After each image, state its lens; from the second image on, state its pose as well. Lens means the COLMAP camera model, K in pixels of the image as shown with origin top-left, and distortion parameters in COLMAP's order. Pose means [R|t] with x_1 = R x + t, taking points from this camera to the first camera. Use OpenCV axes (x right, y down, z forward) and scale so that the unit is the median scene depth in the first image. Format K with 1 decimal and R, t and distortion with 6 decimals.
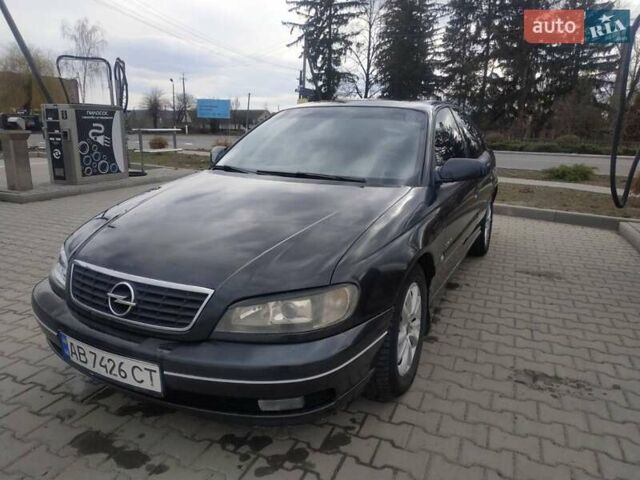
lens RADIAL K [[463.3, 0, 323.0], [0, 463.3, 257.2], [0, 0, 1]] dist [0.002418, -0.004336]
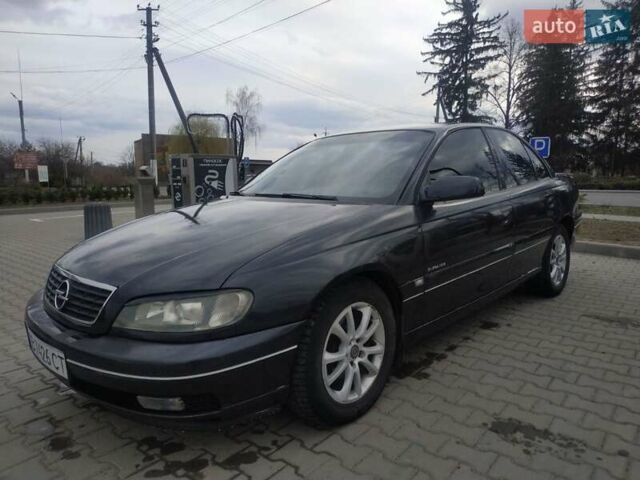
lens RADIAL K [[467.0, 0, 318.8], [0, 467.0, 256.1], [0, 0, 1]] dist [0.002241, -0.008141]
pose [[0.952228, 0.021038, -0.304663, 0.030217], [-0.052693, 0.993980, -0.096055, 0.004347], [0.300808, 0.107520, 0.947604, 0.005893]]
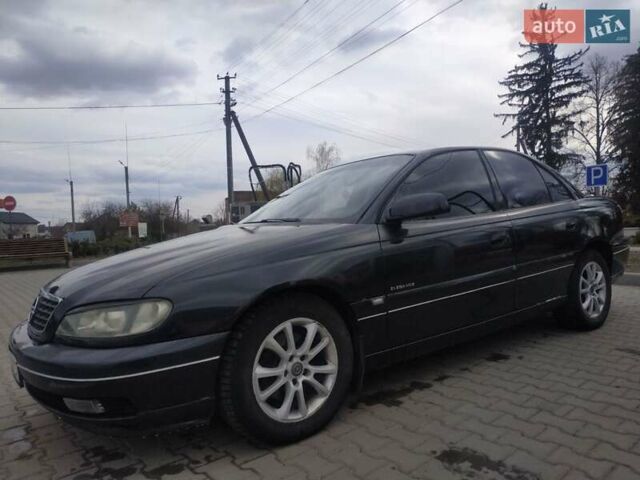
lens RADIAL K [[467.0, 0, 318.8], [0, 467.0, 256.1], [0, 0, 1]] dist [0.002241, -0.008141]
pose [[0.879084, -0.034415, -0.475424, 0.050940], [-0.064628, 0.979575, -0.190411, 0.008277], [0.472266, 0.198113, 0.858904, 0.014665]]
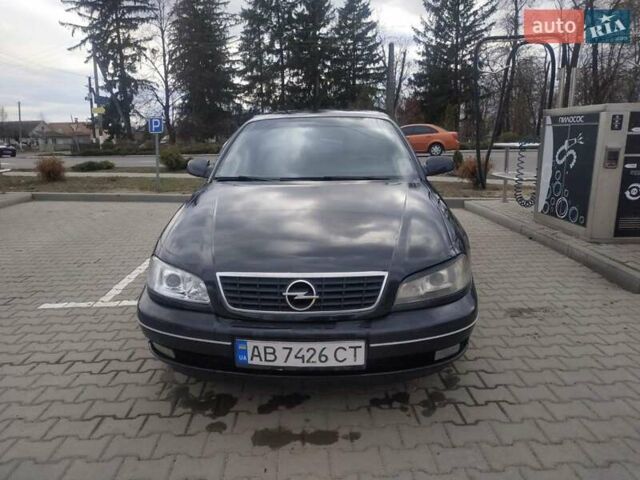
lens RADIAL K [[463.3, 0, 323.0], [0, 463.3, 257.2], [0, 0, 1]] dist [0.002418, -0.004336]
pose [[0.907154, -0.143255, 0.395662, -0.048264], [0.148309, 0.988778, 0.017966, -0.000726], [-0.393796, 0.042383, 0.918220, -0.002596]]
